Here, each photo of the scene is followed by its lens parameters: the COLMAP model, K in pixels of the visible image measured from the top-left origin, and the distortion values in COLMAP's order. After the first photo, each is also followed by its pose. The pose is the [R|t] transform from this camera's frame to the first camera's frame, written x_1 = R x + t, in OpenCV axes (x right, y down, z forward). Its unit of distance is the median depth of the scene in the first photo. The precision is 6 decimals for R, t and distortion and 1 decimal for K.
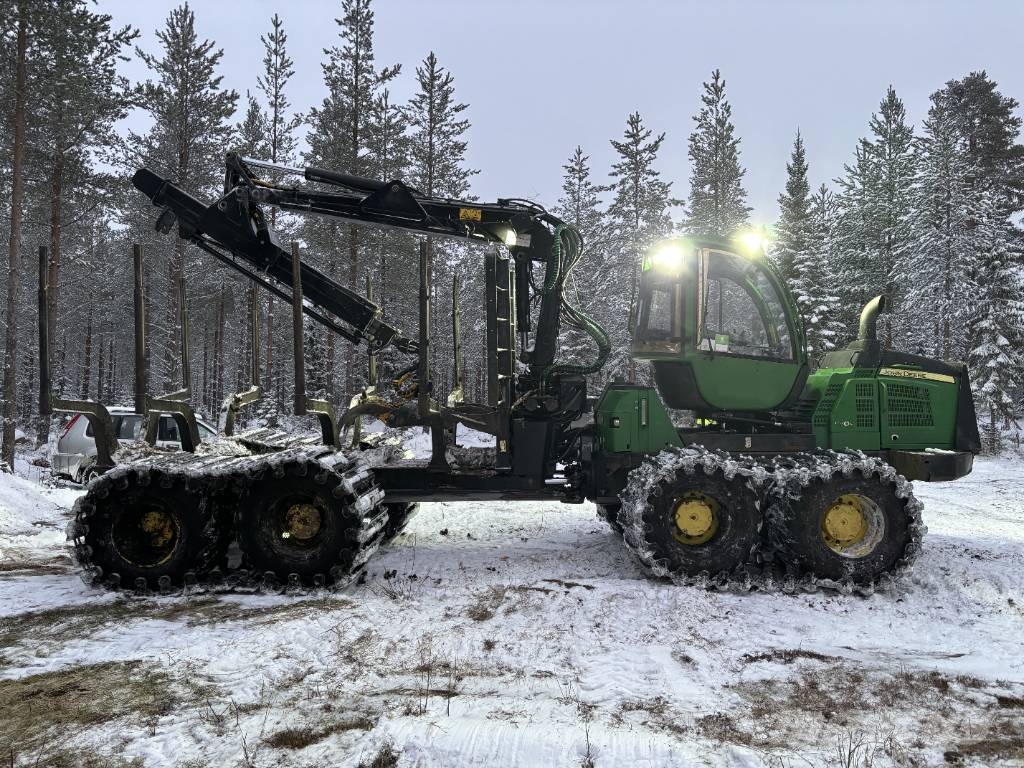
lens RADIAL K [[781.6, 0, 517.8], [0, 781.6, 383.7], [0, 0, 1]] dist [0.049058, -0.058207]
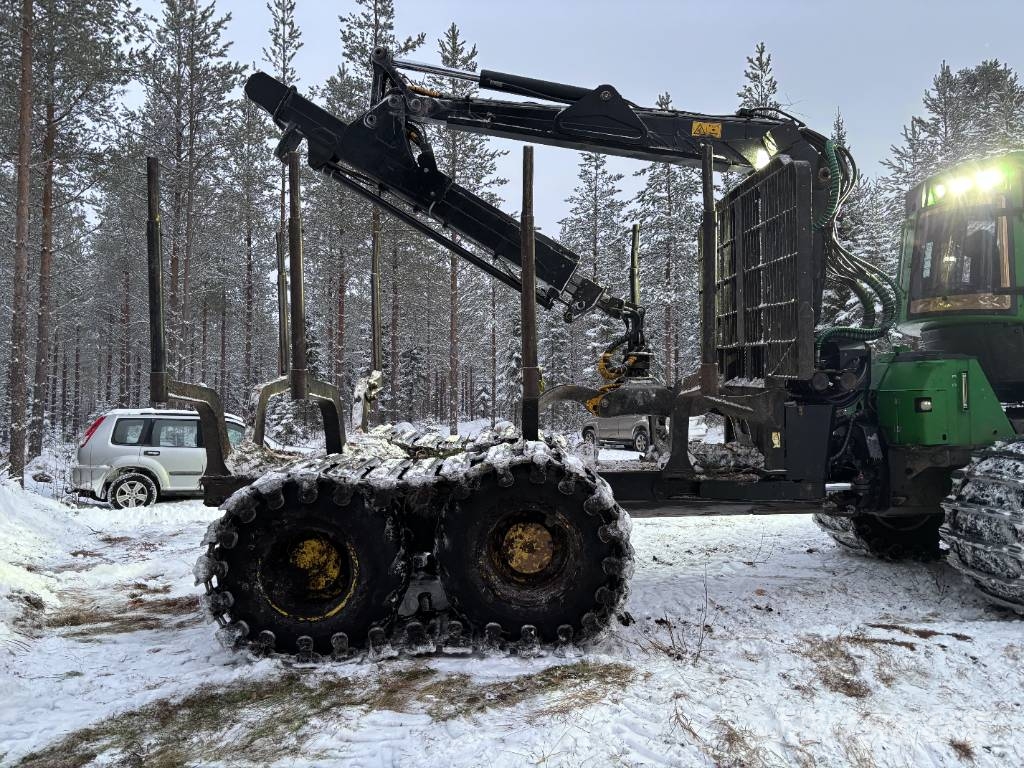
lens RADIAL K [[781.6, 0, 508.1], [0, 781.6, 382.4], [0, 0, 1]] dist [0.049058, -0.058207]
pose [[0.998967, -0.013785, 0.043310, -0.281031], [0.014325, 0.999823, -0.012195, 0.030150], [-0.043135, 0.012803, 0.998987, 0.260363]]
